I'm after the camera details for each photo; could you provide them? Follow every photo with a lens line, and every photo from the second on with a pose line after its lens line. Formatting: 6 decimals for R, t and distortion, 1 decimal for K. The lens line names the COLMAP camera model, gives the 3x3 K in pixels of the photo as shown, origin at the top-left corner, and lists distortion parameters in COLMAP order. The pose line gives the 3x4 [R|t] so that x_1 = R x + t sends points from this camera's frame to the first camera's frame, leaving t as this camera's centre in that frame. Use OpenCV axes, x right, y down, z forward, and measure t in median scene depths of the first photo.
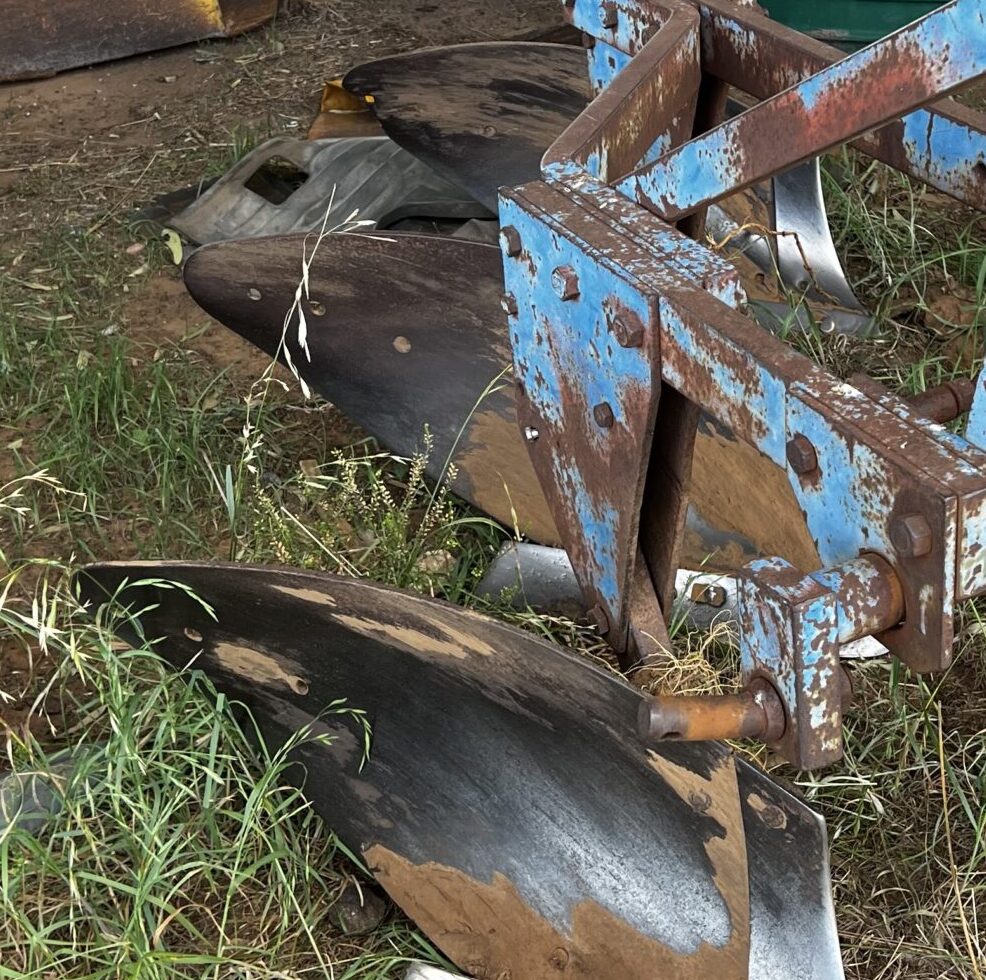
lens RADIAL K [[1190.4, 0, 493.0], [0, 1190.4, 490.0], [0, 0, 1]] dist [0.348799, -0.725284]
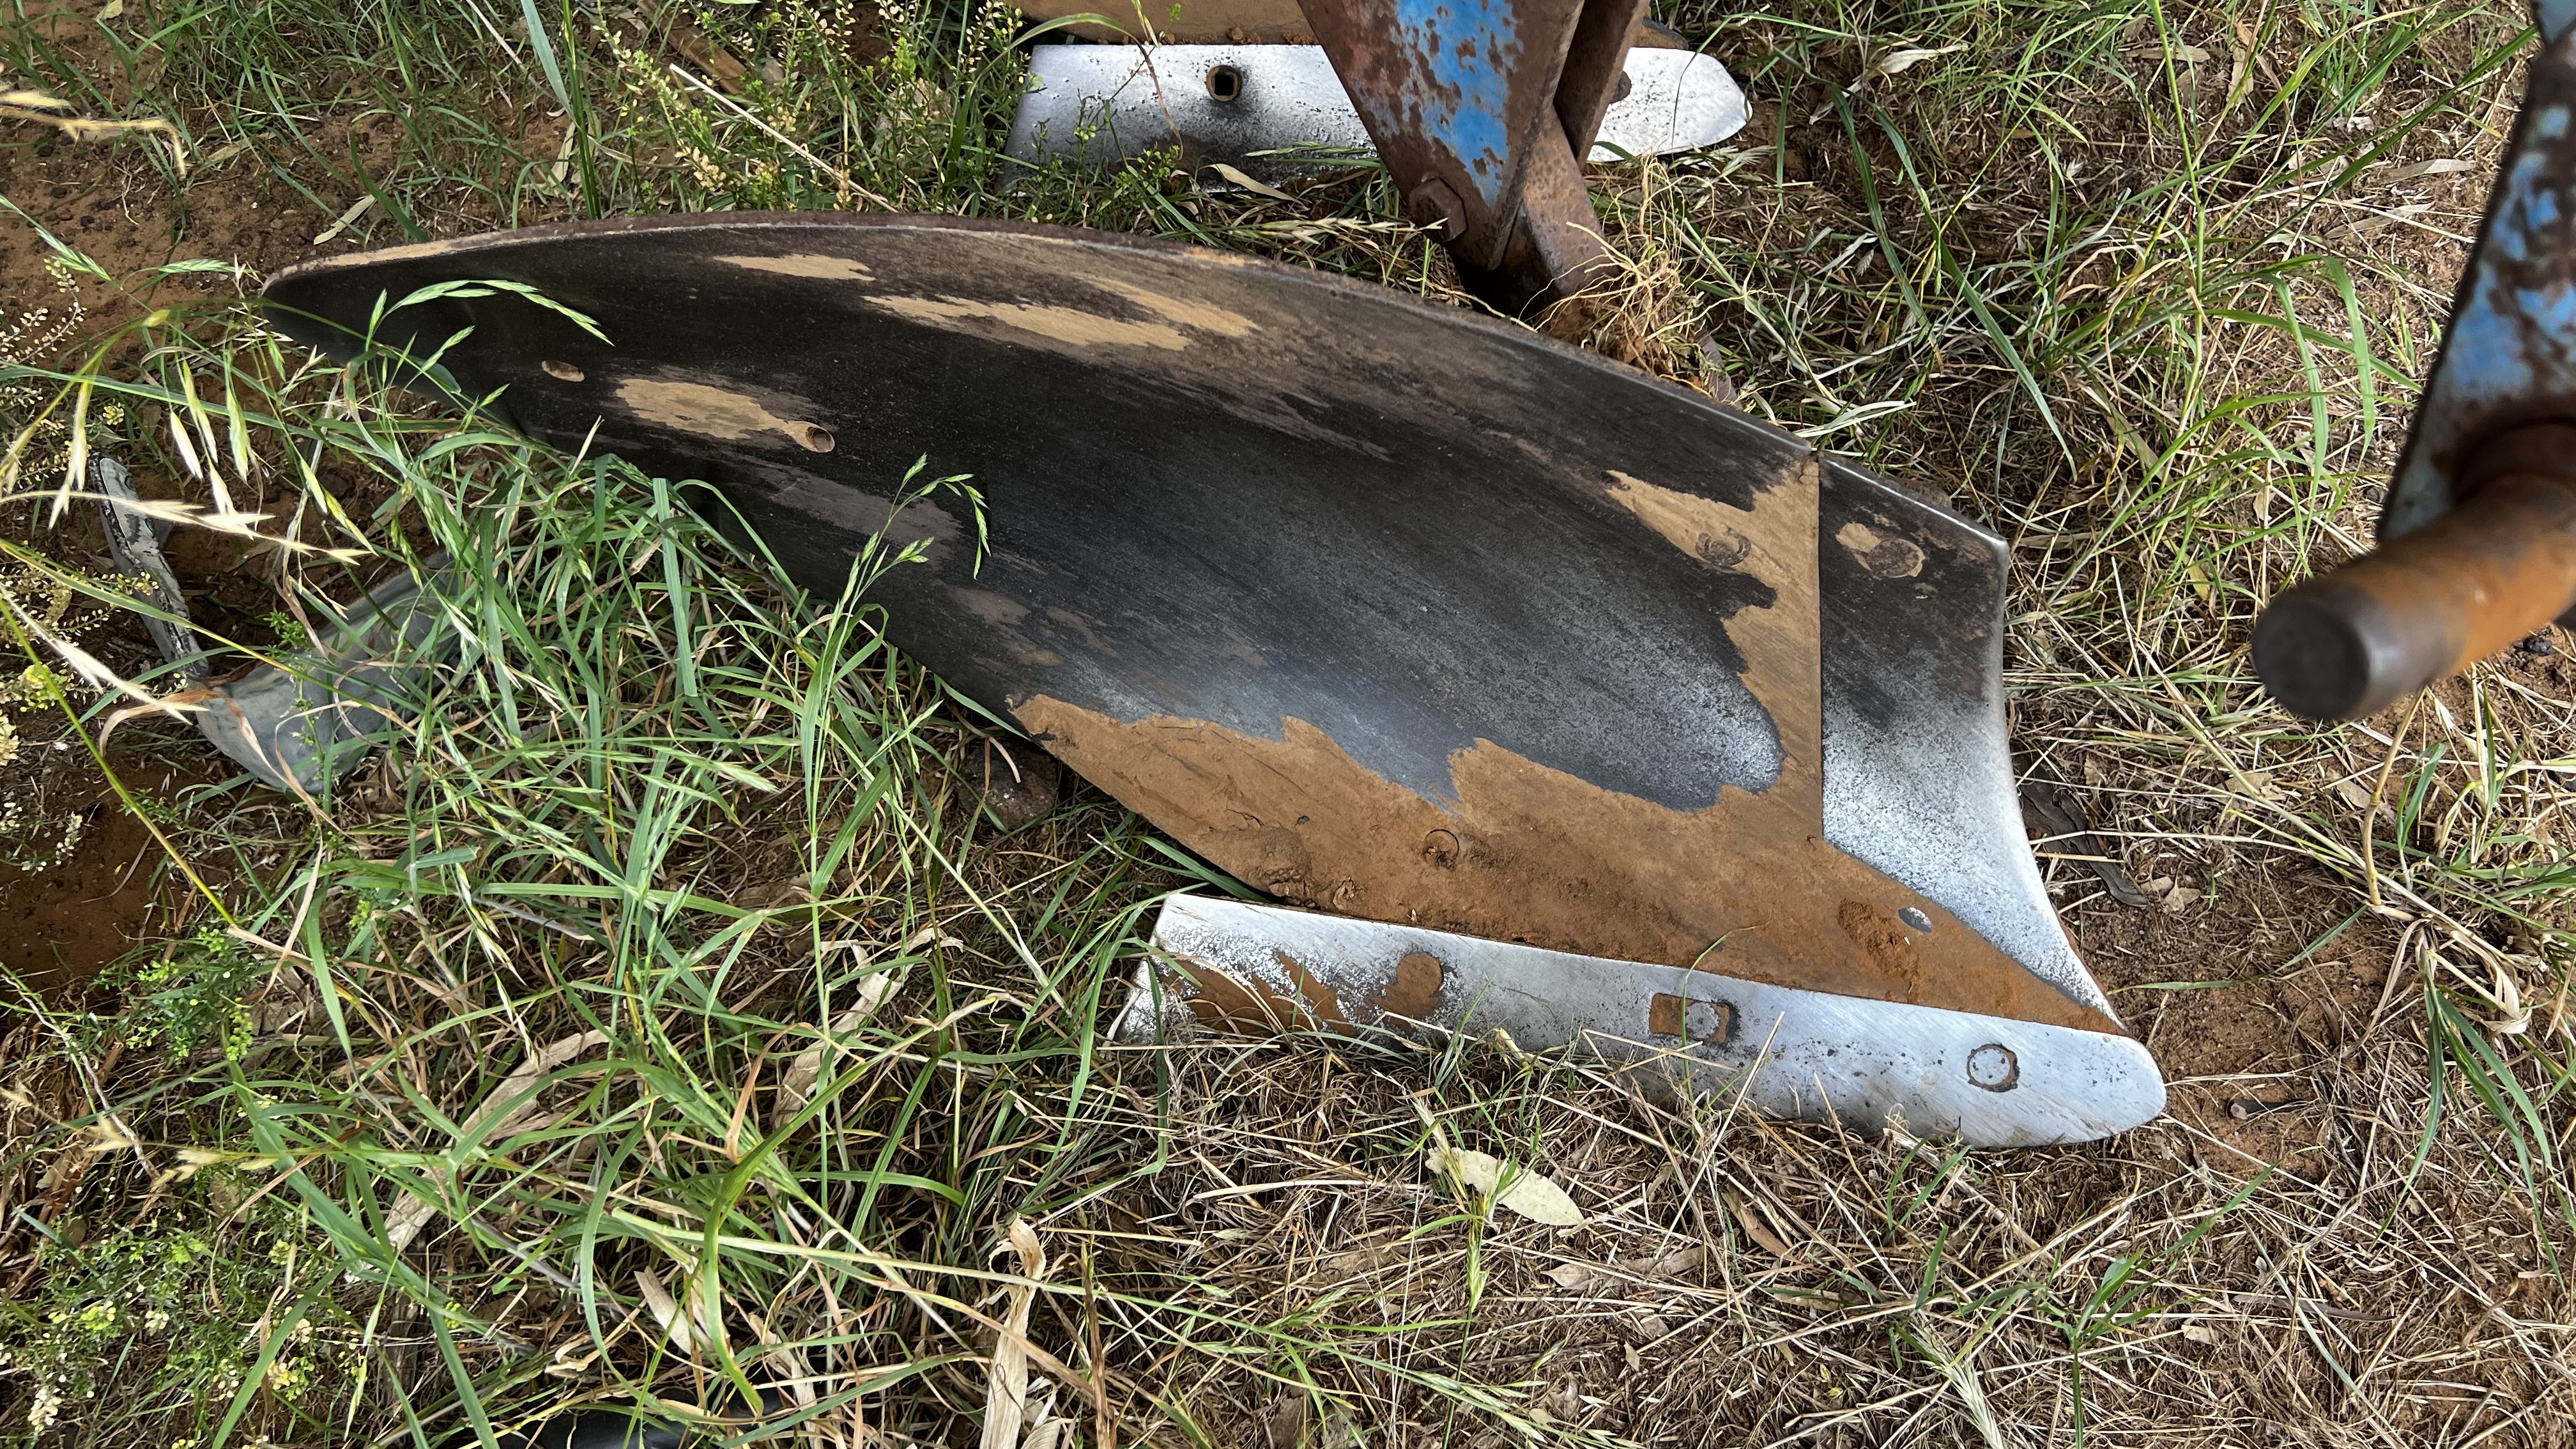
lens RADIAL K [[2019.2, 0, 1336.2], [0, 2019.2, 728.1], [0, 0, 1]] dist [0.167316, -0.315603]
pose [[0.977392, -0.195166, 0.081332, -0.056658], [0.152025, 0.916028, 0.371190, -0.006799], [-0.146945, -0.350434, 0.924988, 0.211670]]
